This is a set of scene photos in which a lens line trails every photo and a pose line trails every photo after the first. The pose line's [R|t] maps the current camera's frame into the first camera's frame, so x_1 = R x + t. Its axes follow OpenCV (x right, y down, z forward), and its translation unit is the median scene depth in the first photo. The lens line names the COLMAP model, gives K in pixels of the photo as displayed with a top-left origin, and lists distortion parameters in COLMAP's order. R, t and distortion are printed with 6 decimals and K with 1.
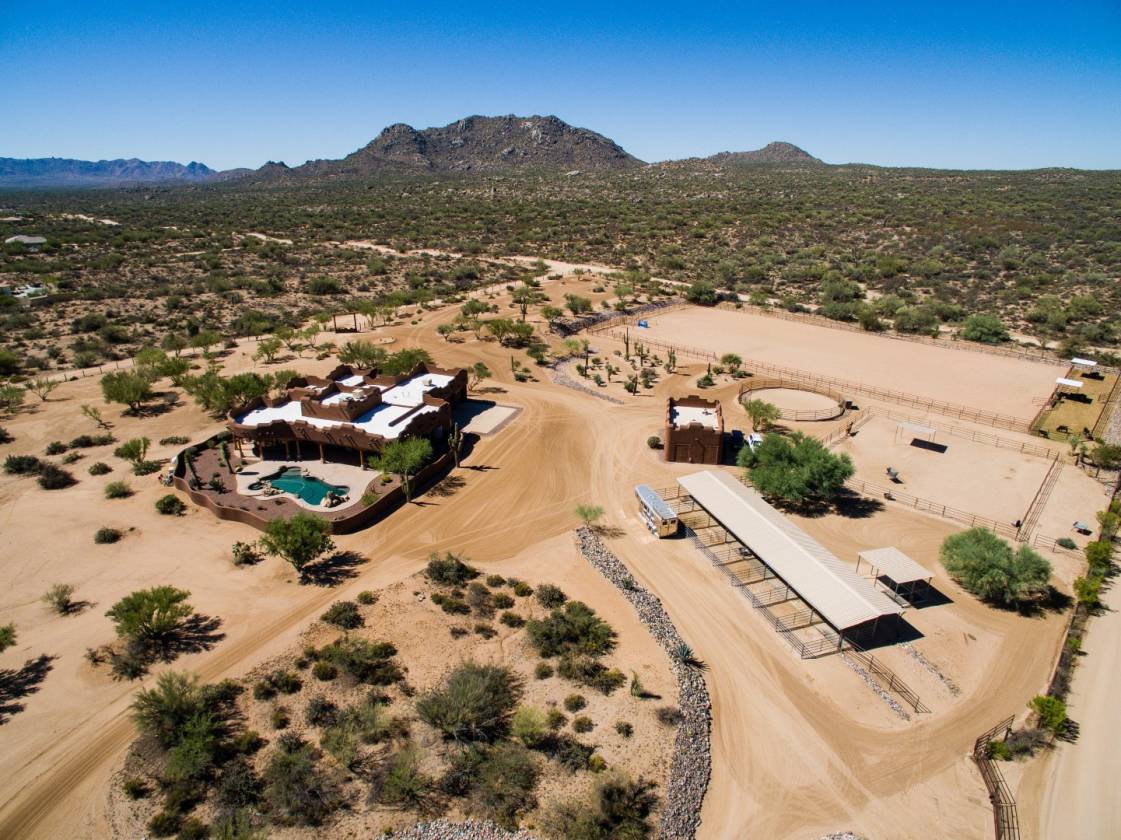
lens RADIAL K [[652.3, 0, 555.8], [0, 652.3, 419.0], [0, 0, 1]] dist [-0.117270, 0.078718]
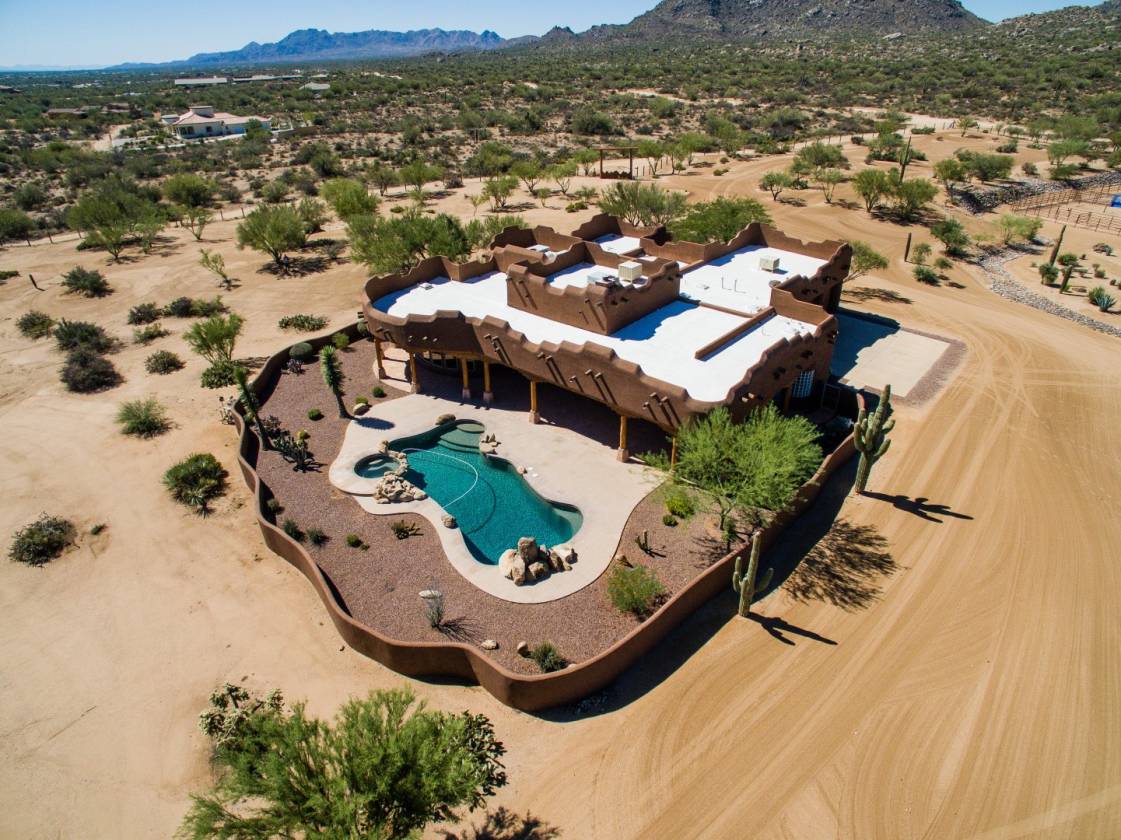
lens RADIAL K [[652.3, 0, 555.8], [0, 652.3, 419.0], [0, 0, 1]] dist [-0.117270, 0.078718]
pose [[0.920956, 0.178066, -0.346602, -0.120416], [-0.116563, 0.974644, 0.191001, -0.012507], [0.371825, -0.135503, 0.918360, 0.369617]]
